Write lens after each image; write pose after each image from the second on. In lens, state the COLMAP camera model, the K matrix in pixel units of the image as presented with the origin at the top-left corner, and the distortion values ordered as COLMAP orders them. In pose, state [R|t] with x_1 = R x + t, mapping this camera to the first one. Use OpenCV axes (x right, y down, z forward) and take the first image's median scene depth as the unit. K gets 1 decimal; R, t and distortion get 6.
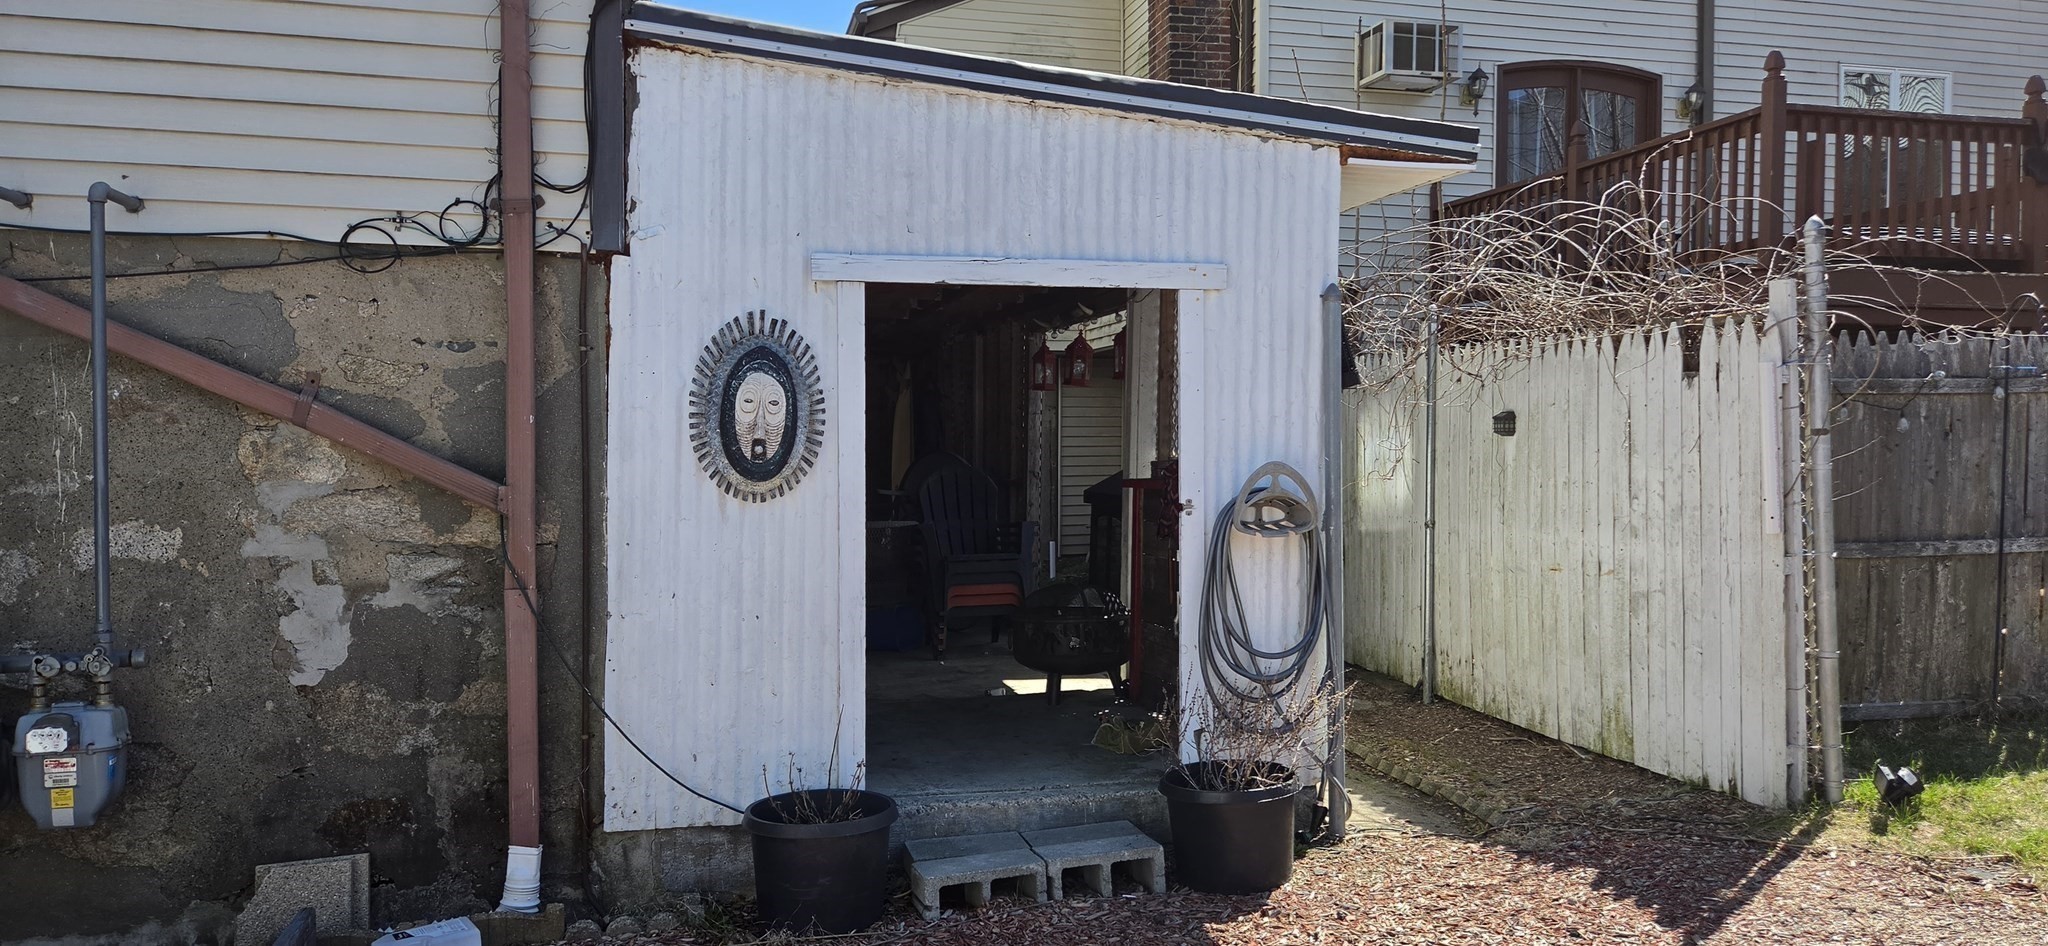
lens RADIAL K [[1380.3, 0, 1024.0], [0, 1380.3, 473.0], [0, 0, 1]] dist [0.037311, -0.030849]
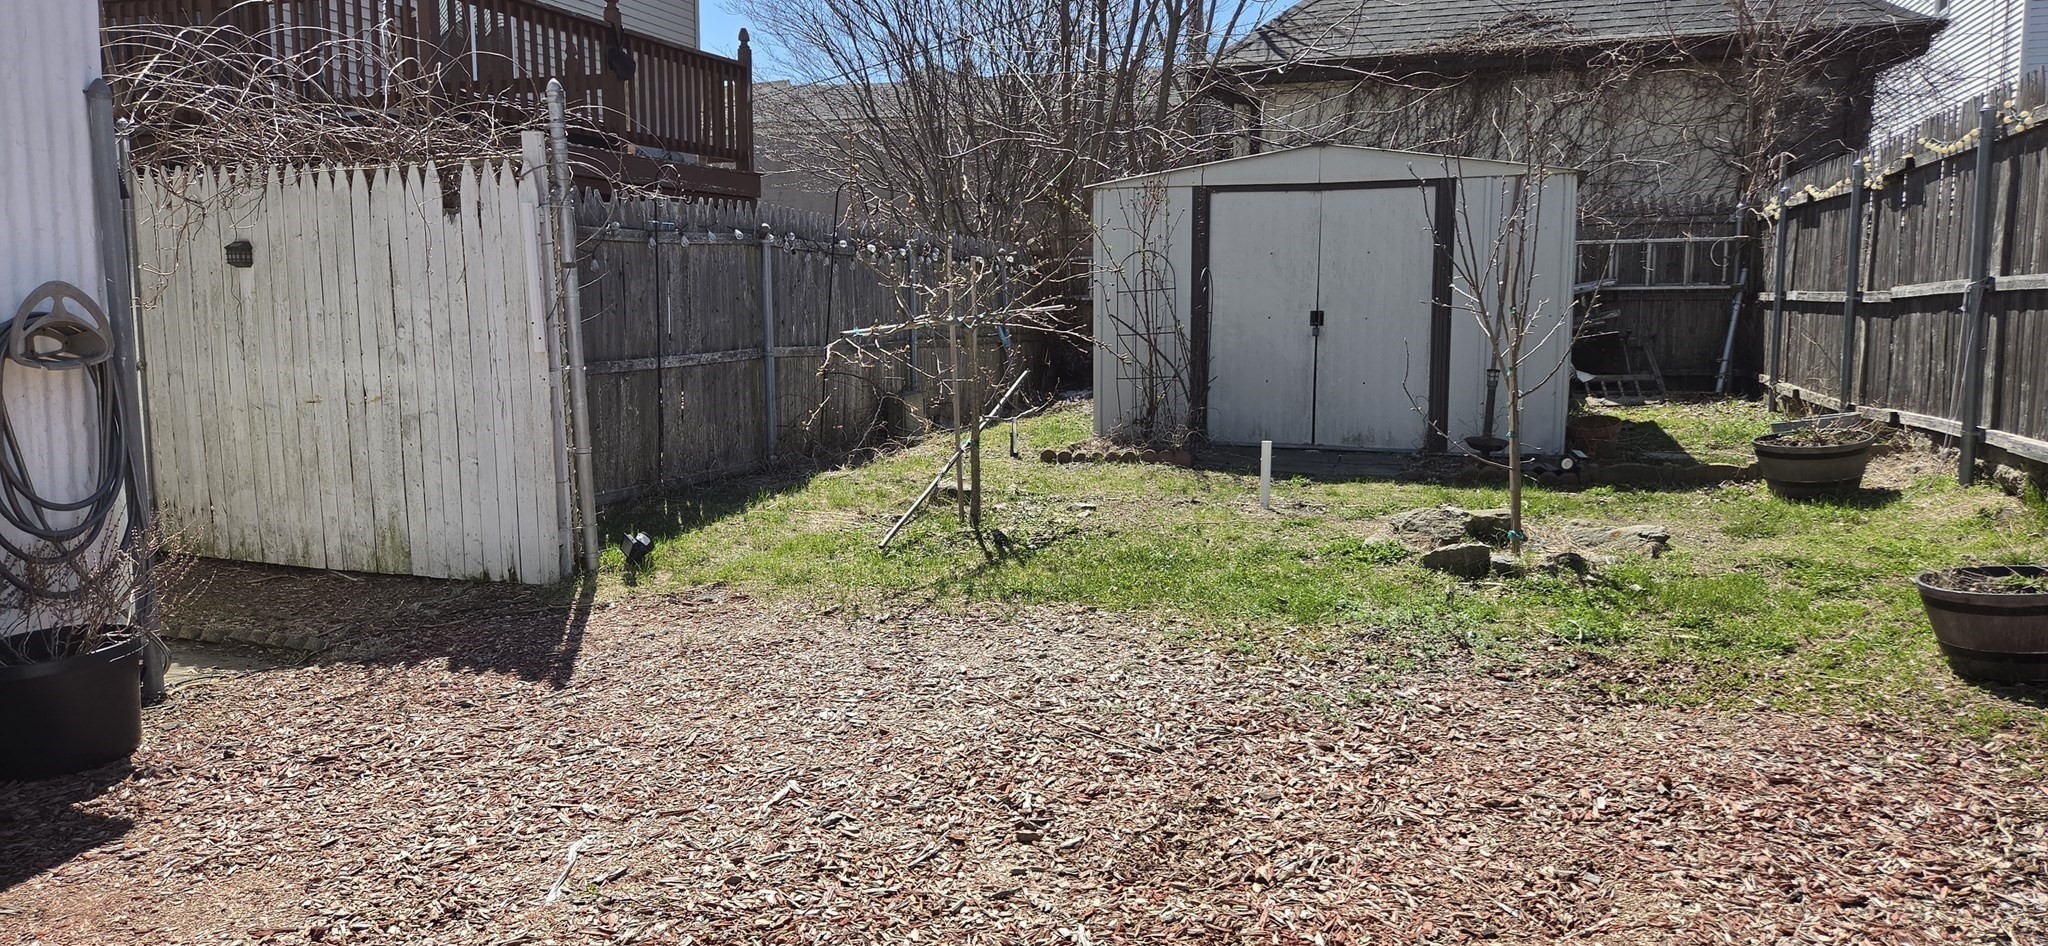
lens RADIAL K [[1380.3, 0, 1024.0], [0, 1380.3, 473.0], [0, 0, 1]] dist [0.037311, -0.030849]
pose [[0.547559, -0.097905, 0.831020, -0.214846], [0.018201, 0.994290, 0.105148, 0.029058], [-0.836569, -0.042449, 0.546215, 0.017626]]
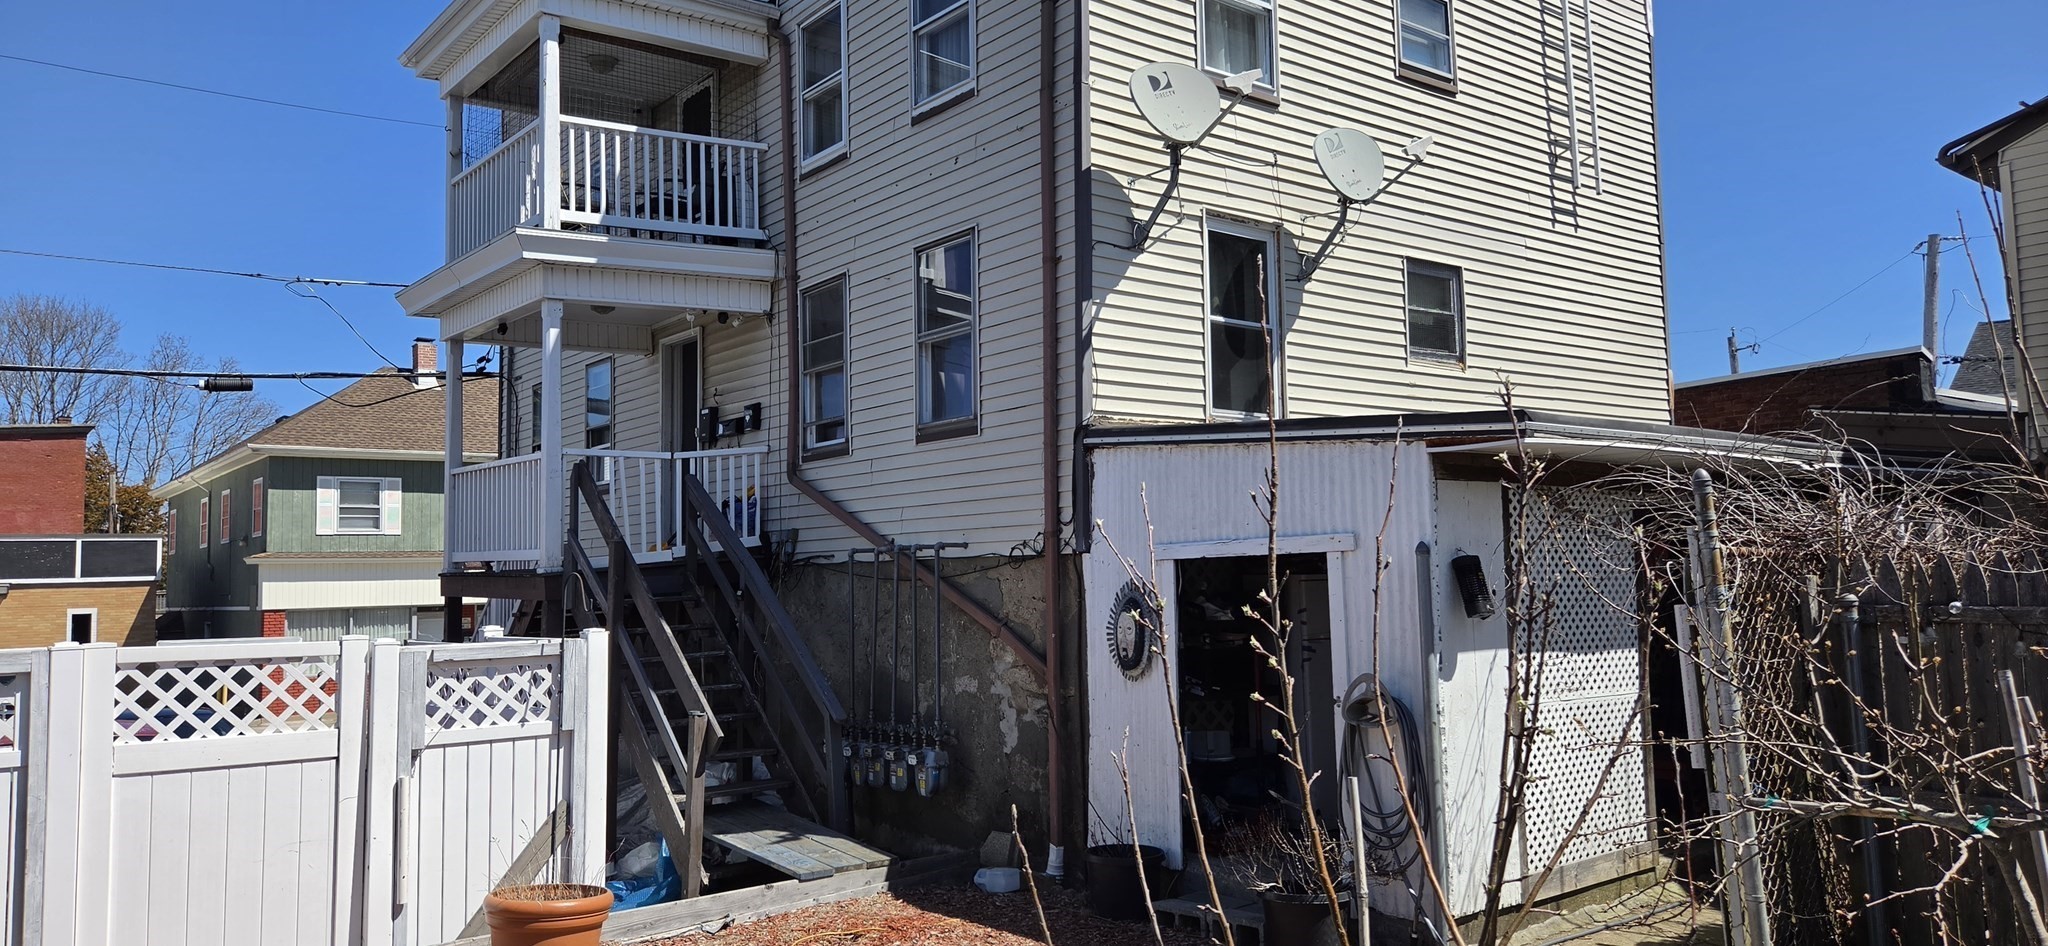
lens RADIAL K [[1380.3, 0, 1024.0], [0, 1380.3, 473.0], [0, 0, 1]] dist [0.037311, -0.030849]
pose [[0.419893, -0.085428, -0.903544, 1.220380], [0.001169, 0.995610, -0.093589, -0.069760], [0.907573, 0.038241, 0.418150, 0.058494]]
